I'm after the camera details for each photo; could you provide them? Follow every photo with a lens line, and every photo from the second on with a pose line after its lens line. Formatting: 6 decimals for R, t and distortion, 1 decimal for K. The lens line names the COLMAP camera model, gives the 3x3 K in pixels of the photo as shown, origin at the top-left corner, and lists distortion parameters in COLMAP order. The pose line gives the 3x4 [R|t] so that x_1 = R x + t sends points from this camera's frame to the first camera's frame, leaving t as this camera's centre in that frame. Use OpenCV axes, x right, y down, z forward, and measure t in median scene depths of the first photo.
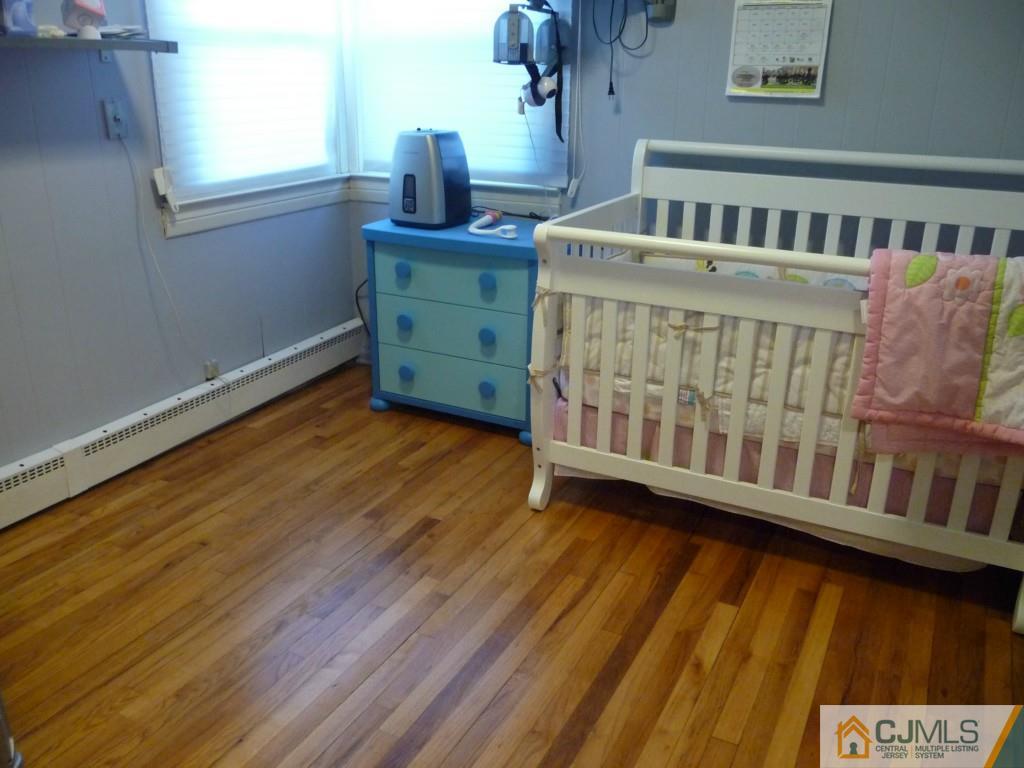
lens RADIAL K [[854.6, 0, 512.0], [0, 854.6, 384.0], [0, 0, 1]] dist [-0.056152, 0.062663]
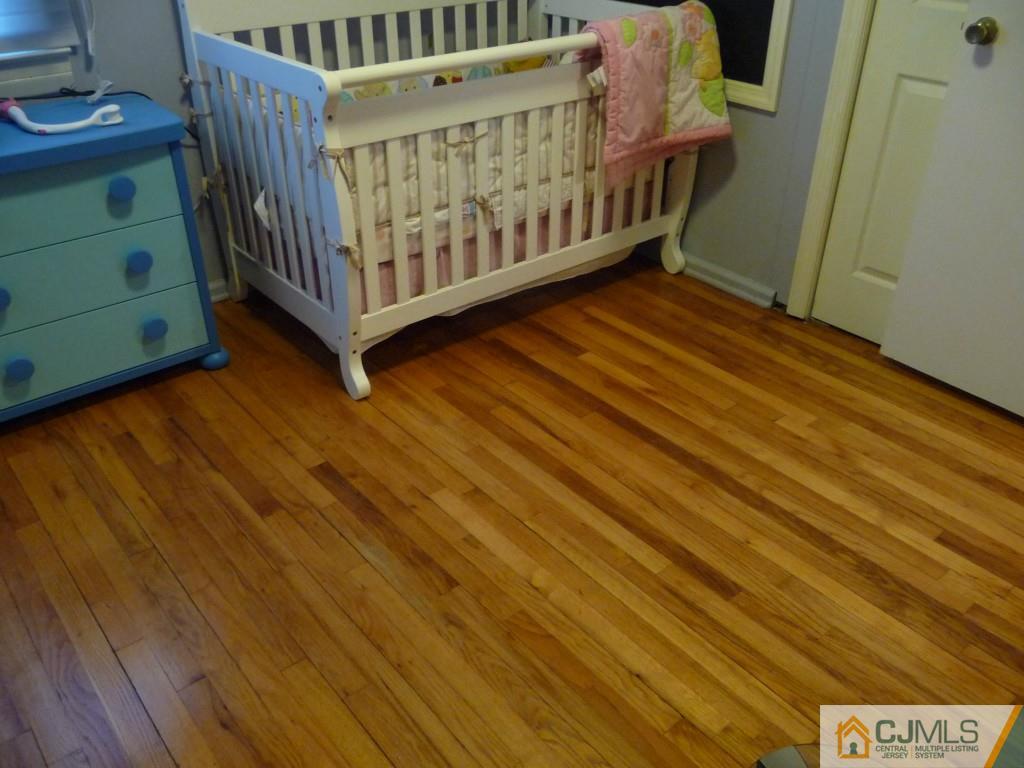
lens RADIAL K [[854.6, 0, 512.0], [0, 854.6, 384.0], [0, 0, 1]] dist [-0.056152, 0.062663]
pose [[0.391565, -0.494828, 0.775772, -0.683493], [0.327199, 0.862867, 0.385230, -0.183891], [-0.860010, 0.102990, 0.499776, 0.461945]]
